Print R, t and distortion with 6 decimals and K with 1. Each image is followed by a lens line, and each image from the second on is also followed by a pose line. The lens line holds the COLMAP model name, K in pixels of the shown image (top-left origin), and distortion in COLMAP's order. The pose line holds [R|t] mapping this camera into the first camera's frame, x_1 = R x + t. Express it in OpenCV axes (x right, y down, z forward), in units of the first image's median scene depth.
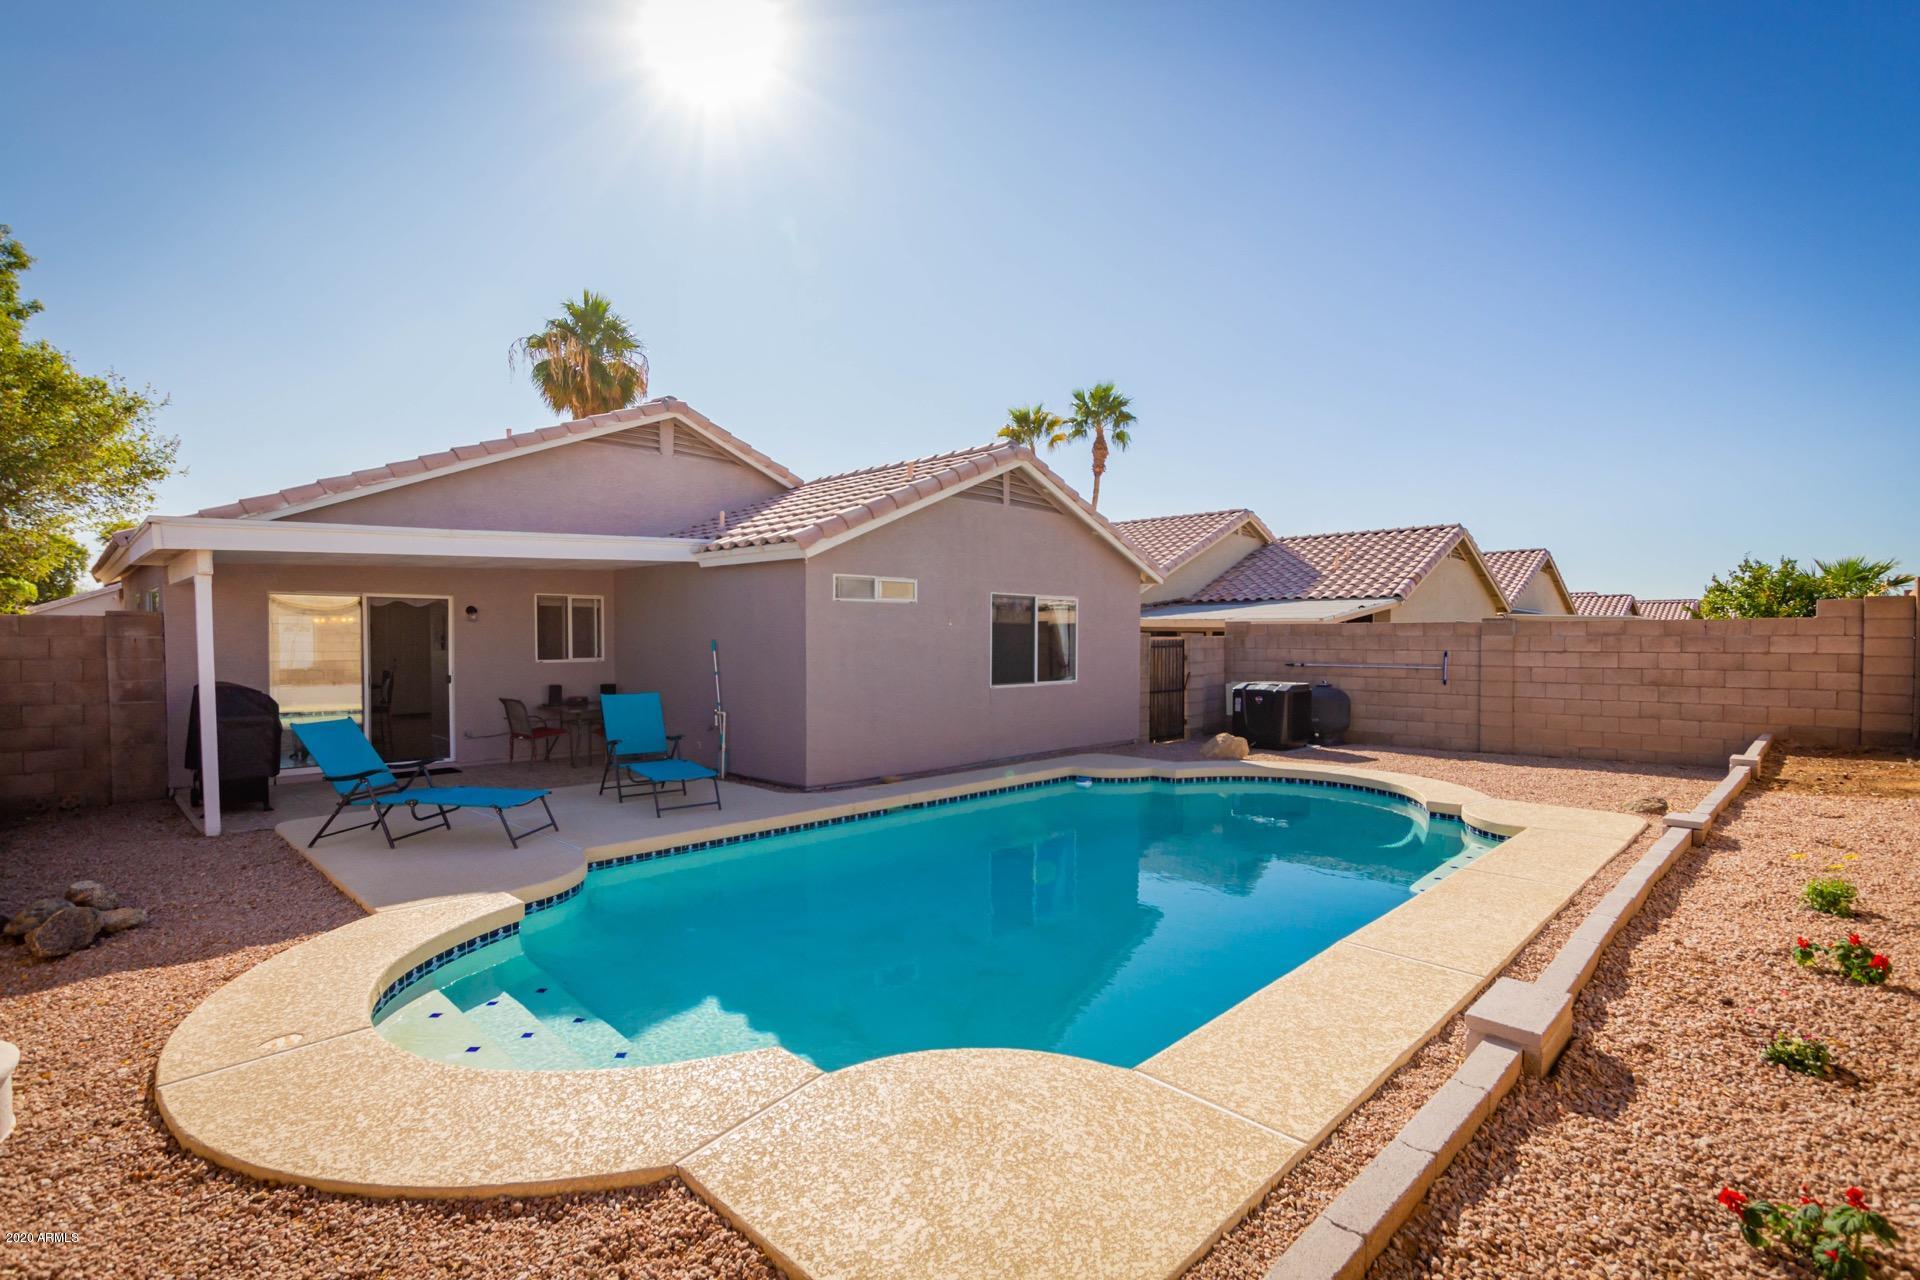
lens RADIAL K [[926.2, 0, 989.6], [0, 926.2, 638.4], [0, 0, 1]] dist [-0.000828, 0.000140]
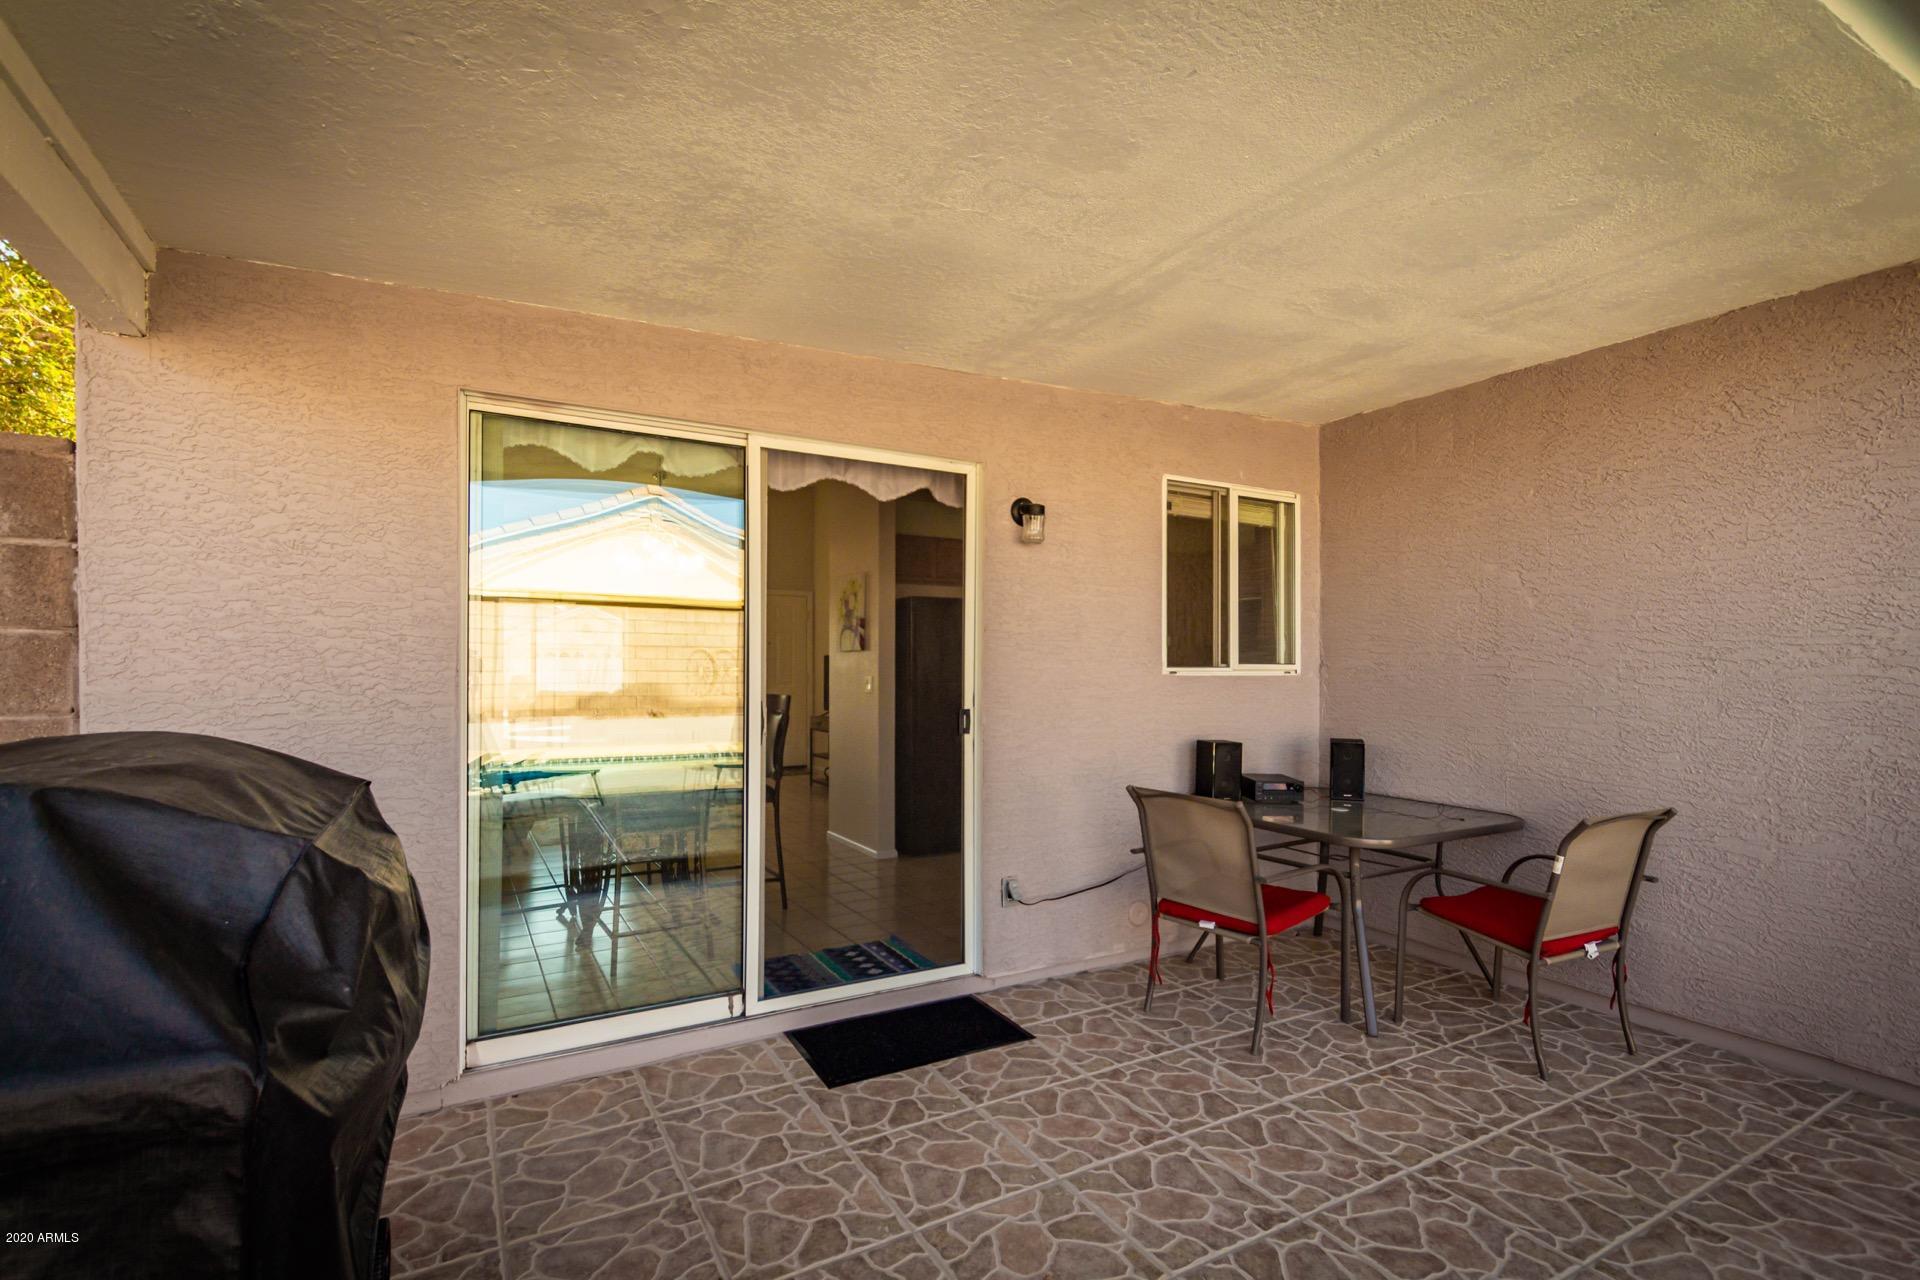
lens RADIAL K [[926.2, 0, 989.6], [0, 926.2, 638.4], [0, 0, 1]] dist [-0.000828, 0.000140]
pose [[0.963176, -0.007066, -0.268780, -0.454362], [-0.000854, 0.999569, -0.029338, 0.022520], [0.268871, 0.028487, 0.962755, 0.641127]]
